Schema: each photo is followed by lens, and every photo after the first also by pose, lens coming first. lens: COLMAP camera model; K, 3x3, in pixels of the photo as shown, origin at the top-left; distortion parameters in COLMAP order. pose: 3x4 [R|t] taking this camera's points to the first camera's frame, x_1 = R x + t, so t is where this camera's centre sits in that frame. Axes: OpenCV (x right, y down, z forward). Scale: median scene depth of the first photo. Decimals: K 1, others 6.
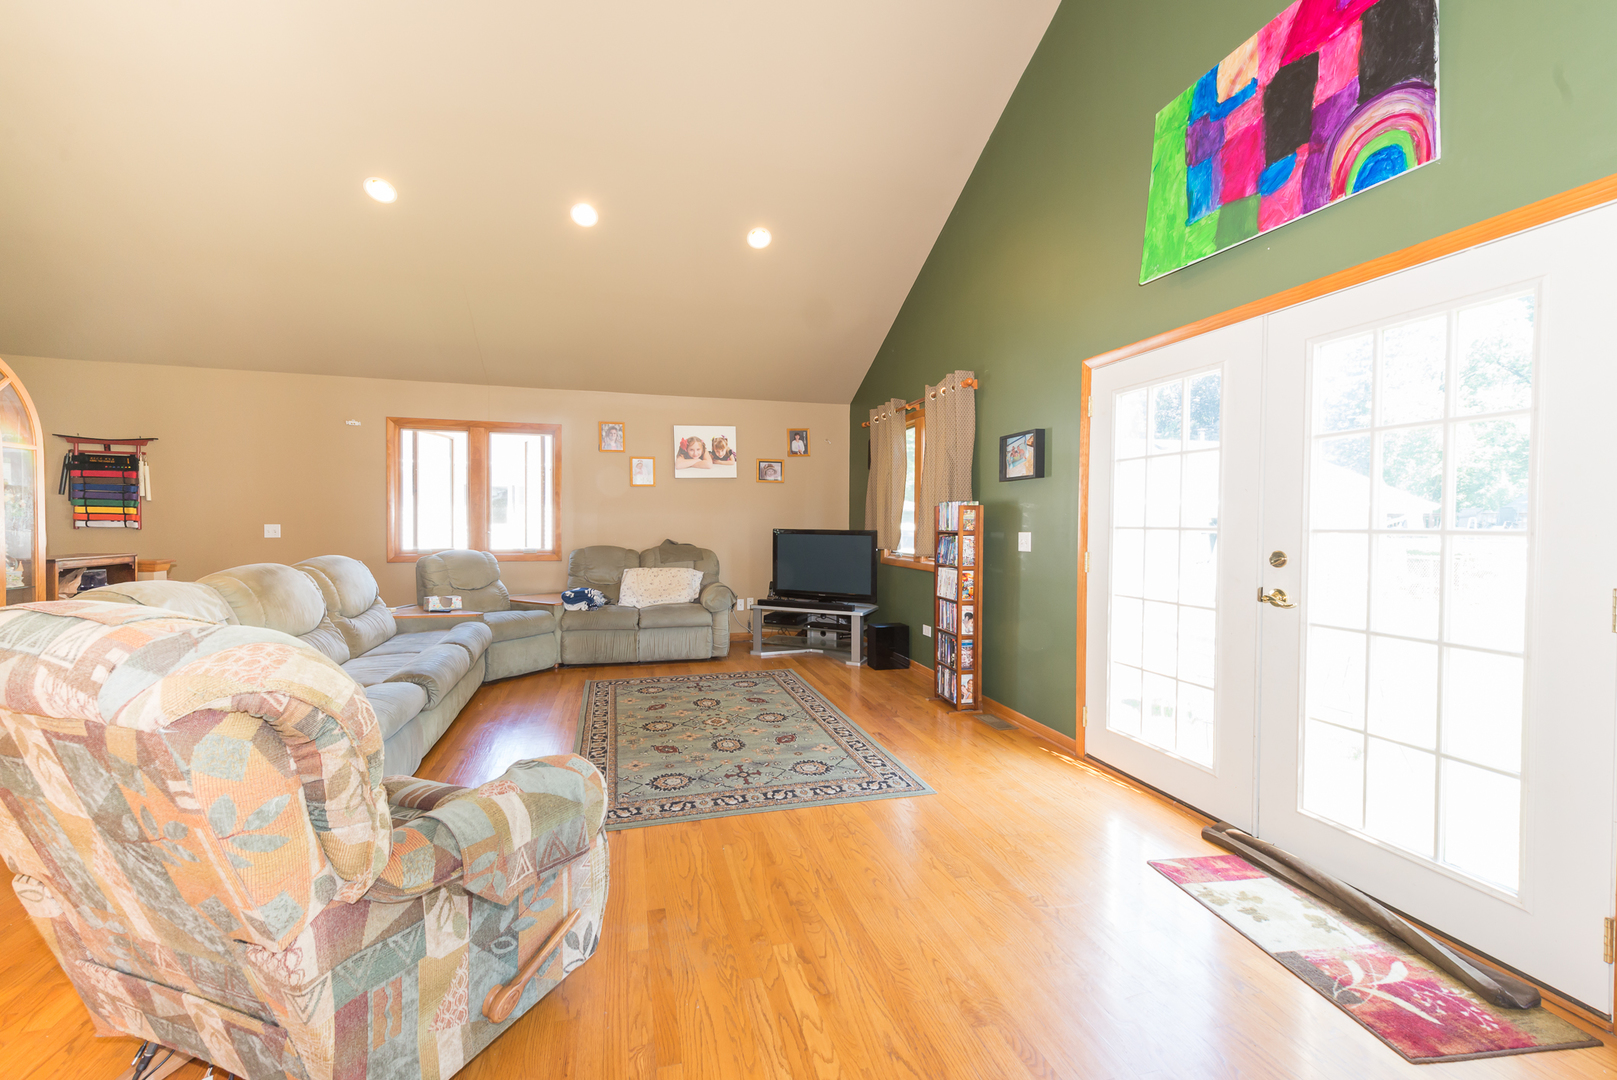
lens RADIAL K [[648.2, 0, 783.2], [0, 648.2, 532.0], [0, 0, 1]] dist [0.025255, -0.000299]
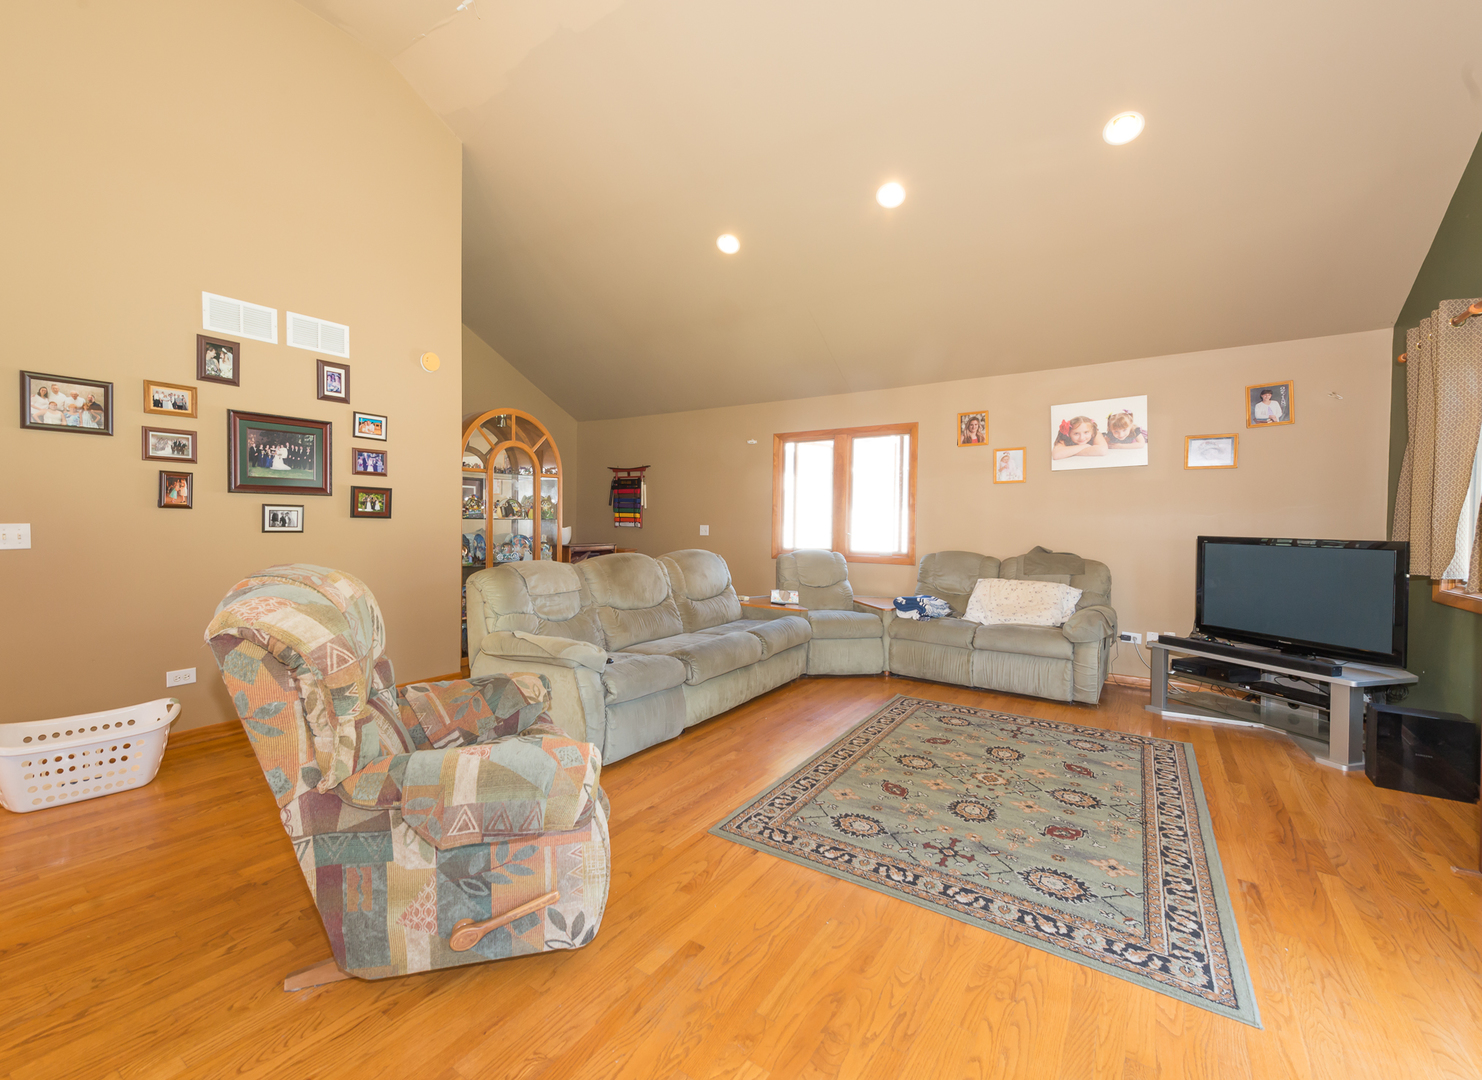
lens RADIAL K [[653.1, 0, 738.7], [0, 653.1, 534.2], [0, 0, 1]] dist [0.020560, -0.001945]
pose [[0.634843, 0.015411, -0.772488, 0.284123], [-0.019183, 0.999807, 0.004182, -0.000409], [0.772403, 0.012164, 0.635016, 0.235954]]
